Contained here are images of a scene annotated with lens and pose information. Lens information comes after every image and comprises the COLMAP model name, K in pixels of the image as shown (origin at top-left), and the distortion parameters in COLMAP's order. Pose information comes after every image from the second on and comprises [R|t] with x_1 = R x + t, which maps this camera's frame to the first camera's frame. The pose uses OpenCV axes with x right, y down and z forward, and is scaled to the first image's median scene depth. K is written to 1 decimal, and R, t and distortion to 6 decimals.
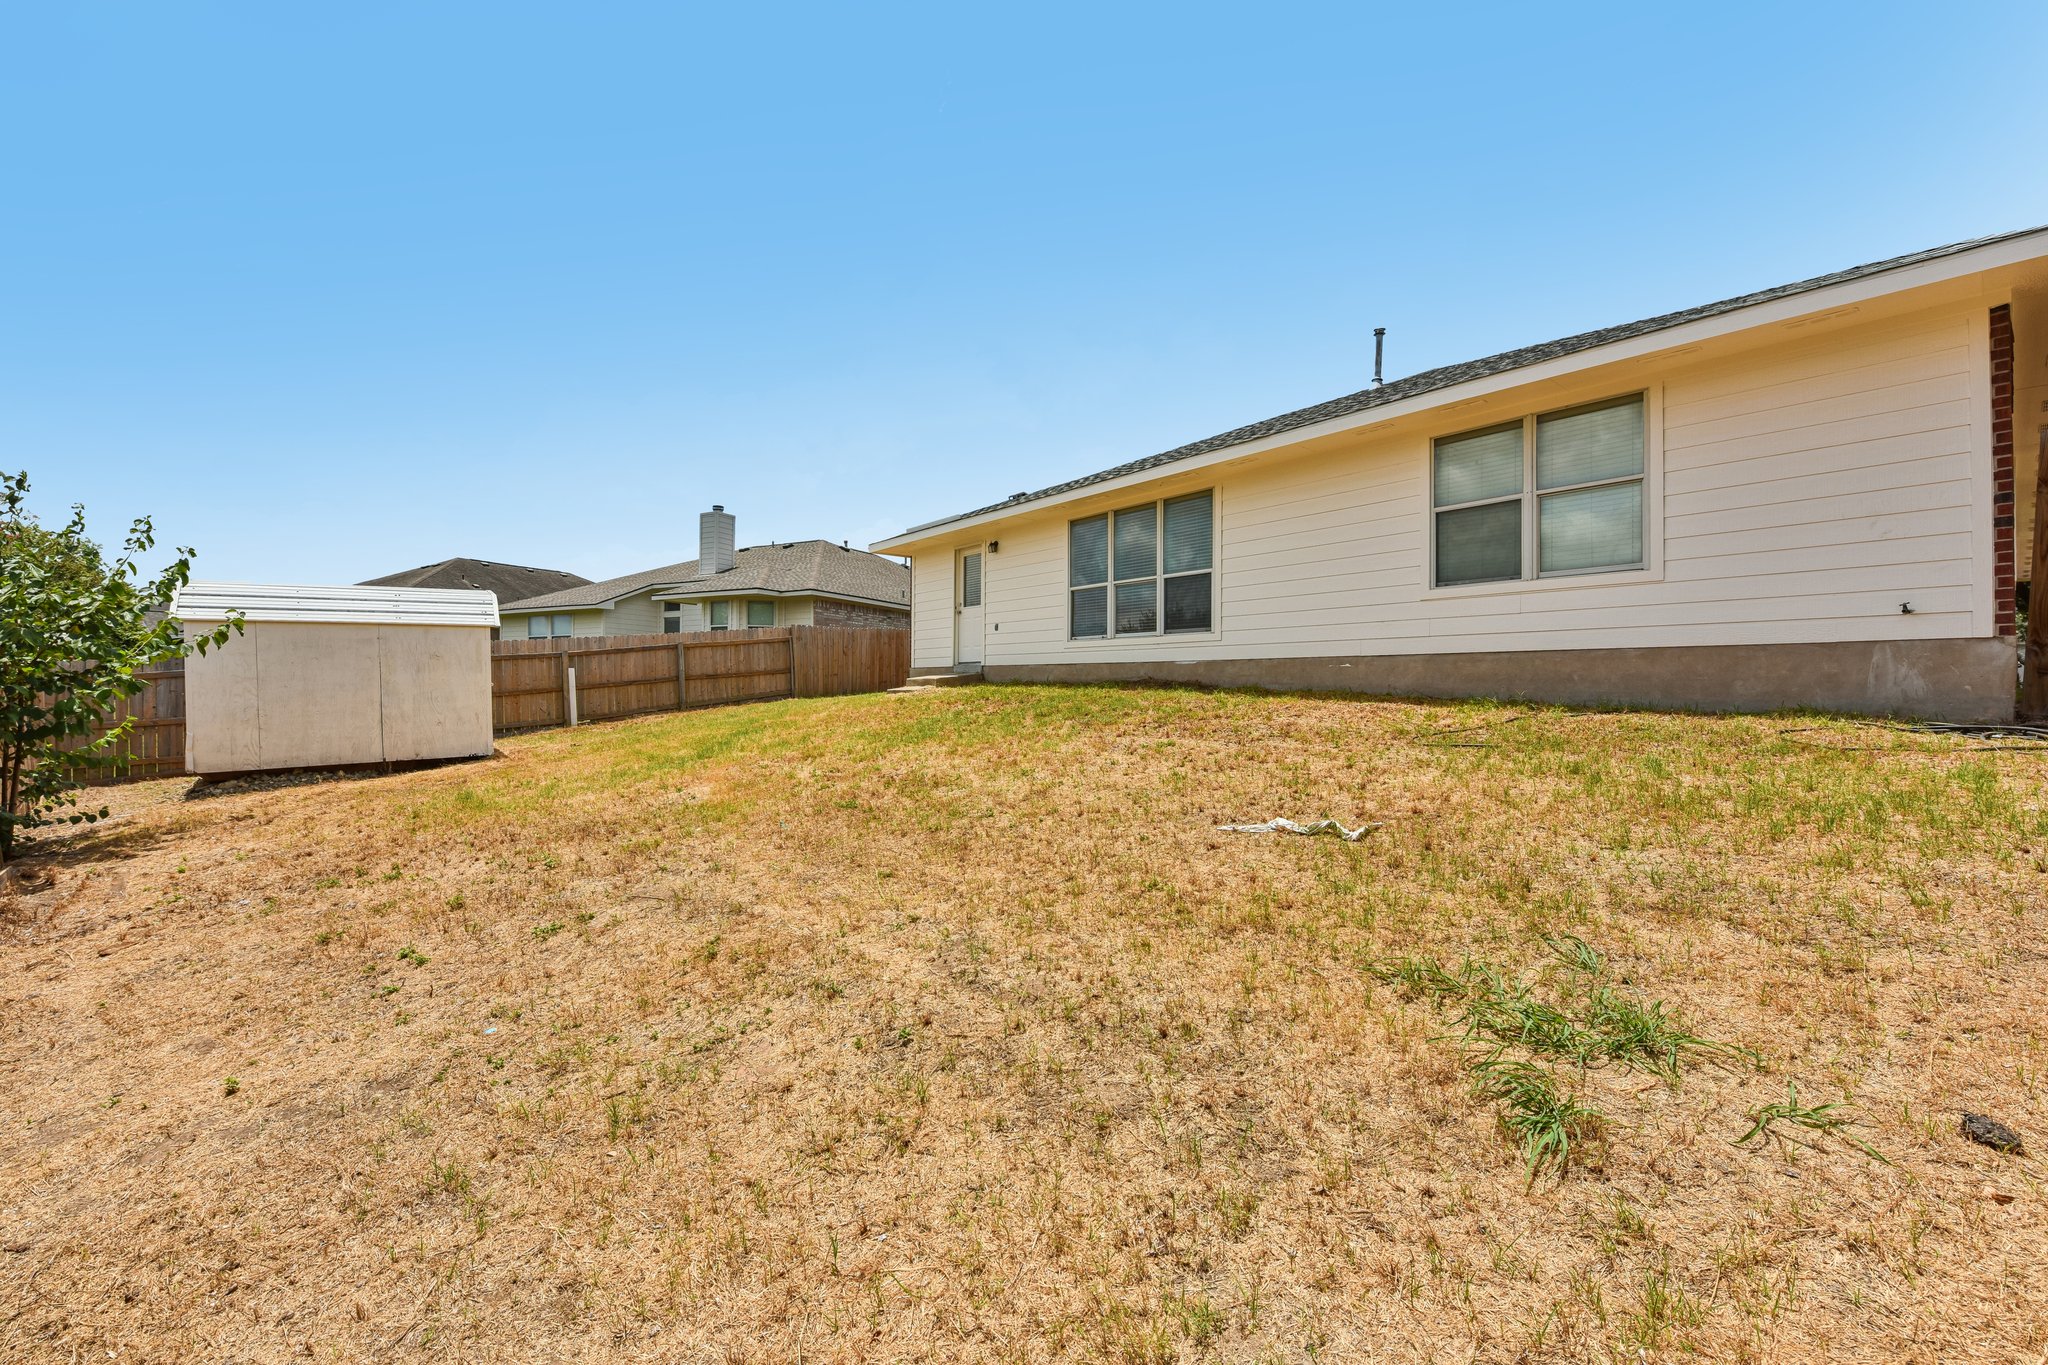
lens RADIAL K [[829.1, 0, 1034.0], [0, 829.1, 672.6], [0, 0, 1]] dist [-0.002697, -0.000574]
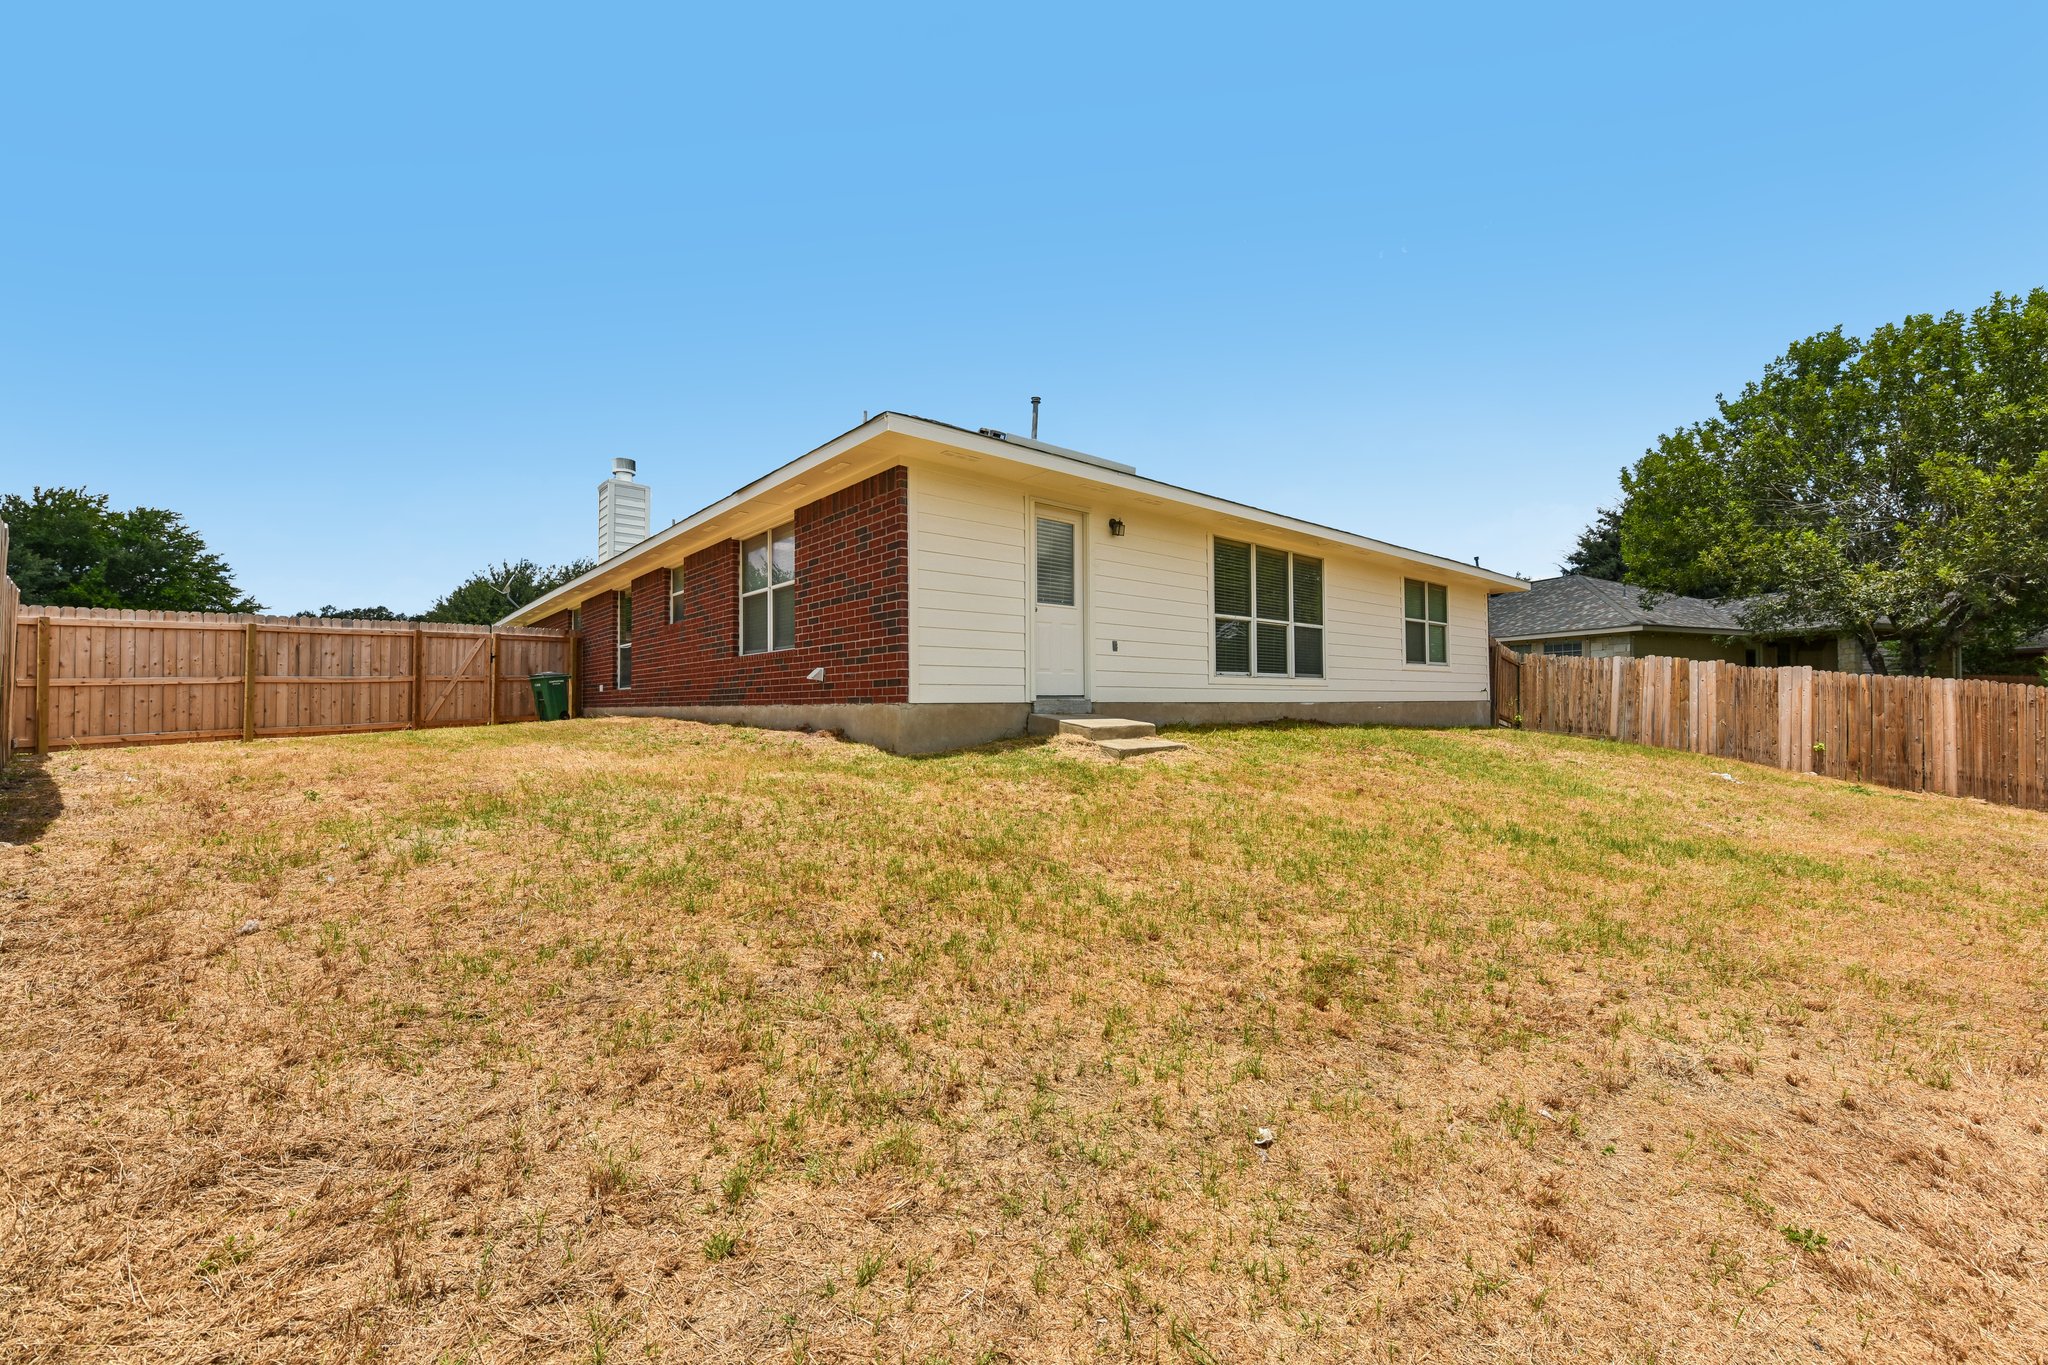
lens RADIAL K [[829.1, 0, 1034.0], [0, 829.1, 672.6], [0, 0, 1]] dist [-0.002697, -0.000574]
pose [[-0.074072, 0.024973, 0.996940, -0.834661], [-0.014139, 0.999560, -0.026089, -0.017197], [-0.997153, -0.016029, -0.073686, 1.306257]]
